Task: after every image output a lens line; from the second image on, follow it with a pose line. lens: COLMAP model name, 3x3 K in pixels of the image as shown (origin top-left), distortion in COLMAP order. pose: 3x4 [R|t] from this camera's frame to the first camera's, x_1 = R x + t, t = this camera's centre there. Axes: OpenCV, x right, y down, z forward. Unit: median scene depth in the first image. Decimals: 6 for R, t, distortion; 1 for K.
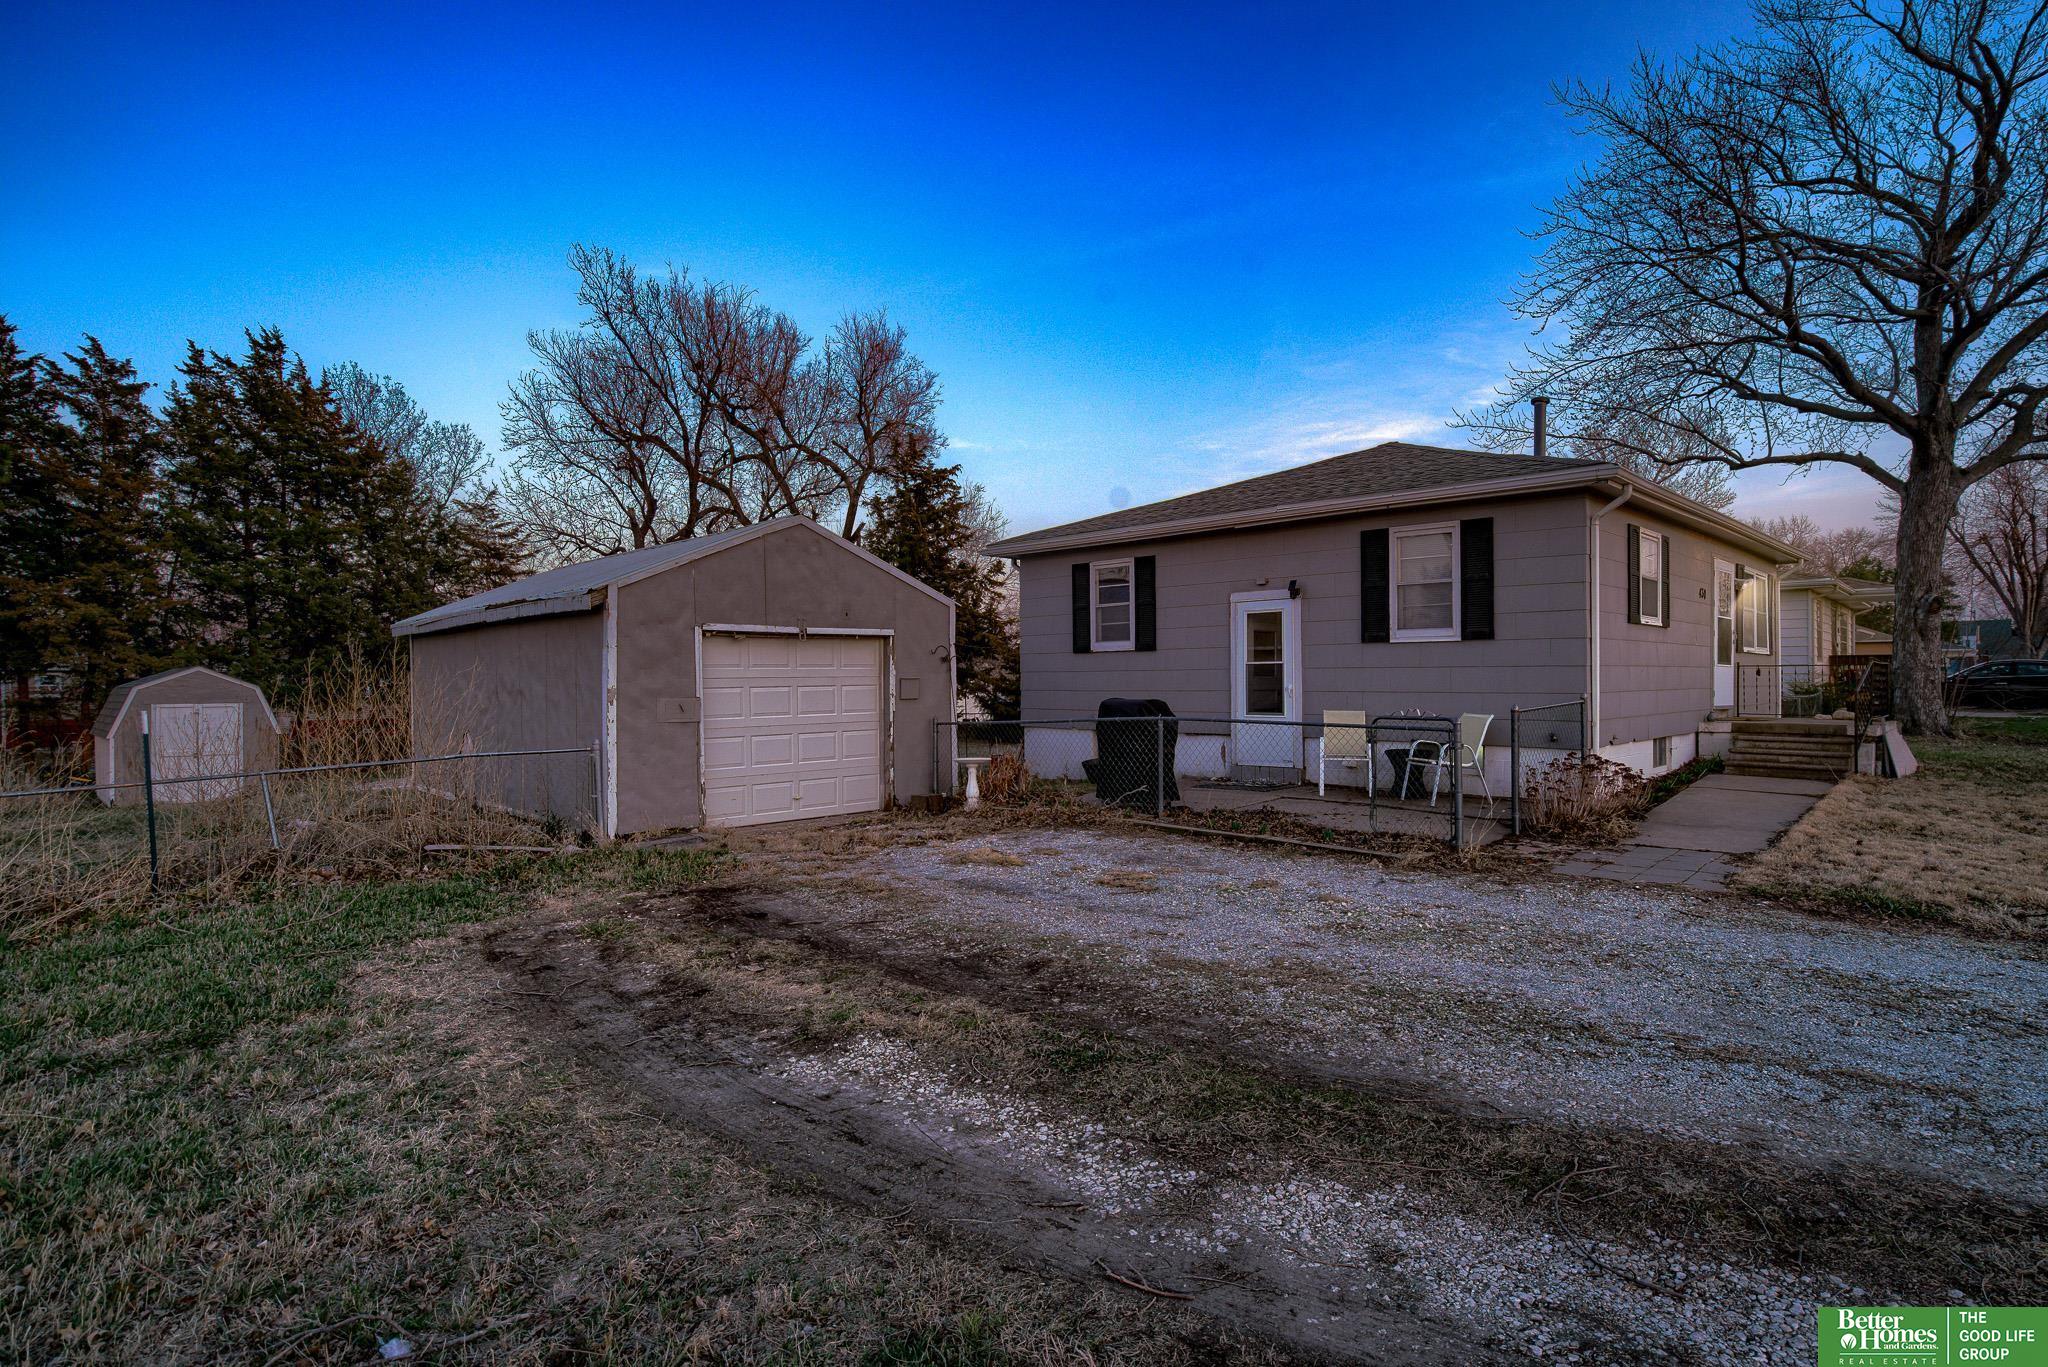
lens RADIAL K [[1048.4, 0, 1024.0], [0, 1048.4, 683.5], [0, 0, 1]] dist [0.000444, 0.001039]
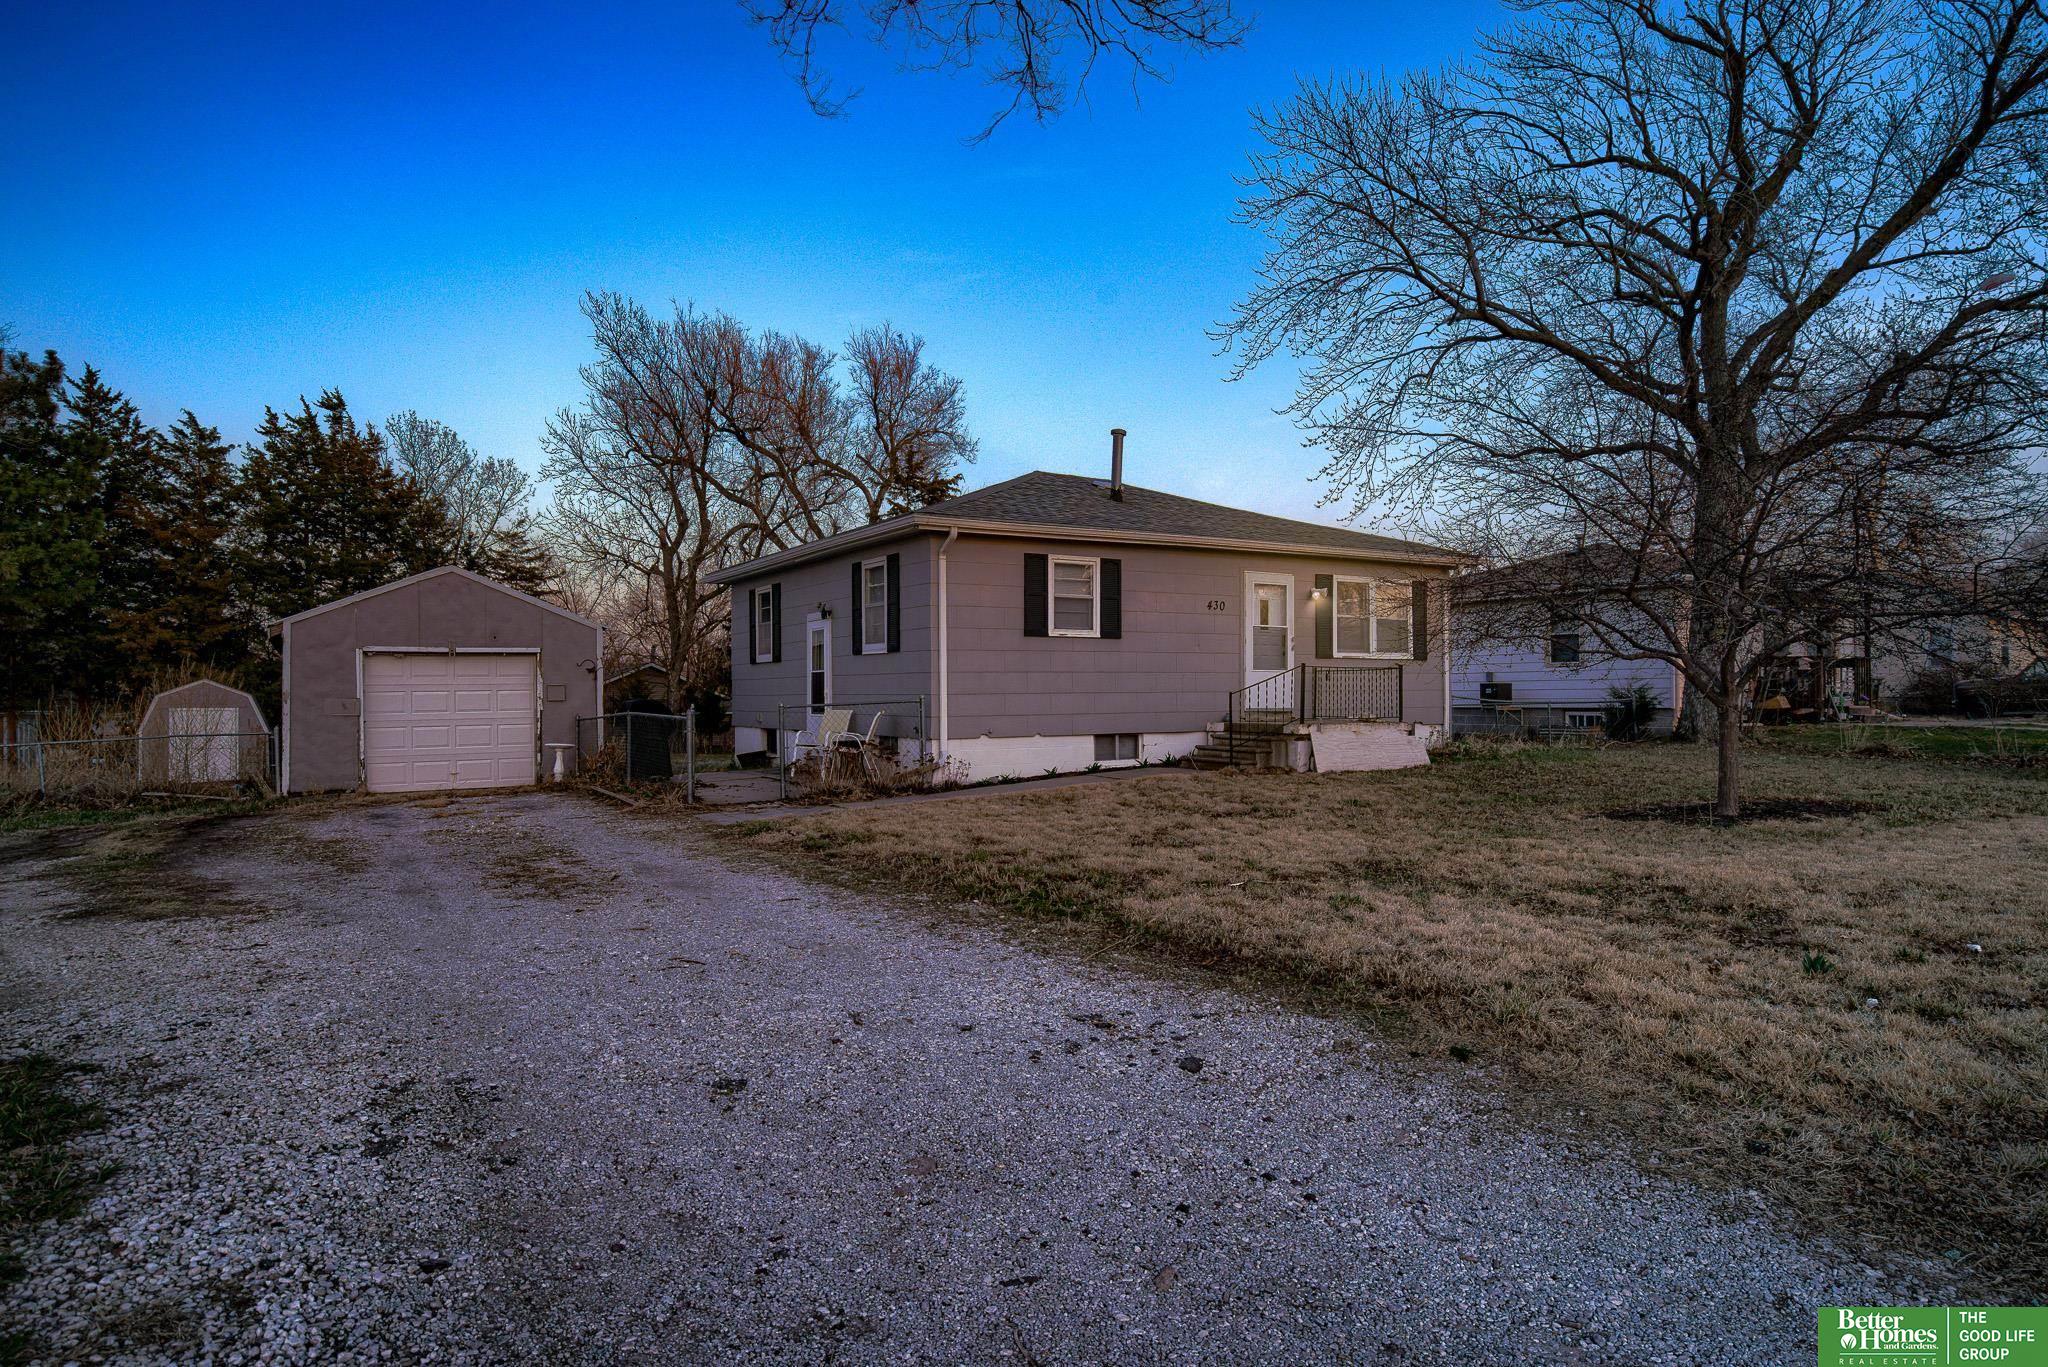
lens RADIAL K [[1213.0, 0, 1024.0], [0, 1213.0, 683.5], [0, 0, 1]] dist [-0.000223, -0.000059]
pose [[0.975065, -0.003968, -0.221886, 0.367372], [0.001426, 0.999932, -0.011617, 0.005250], [0.221917, 0.011011, 0.975003, -0.157503]]
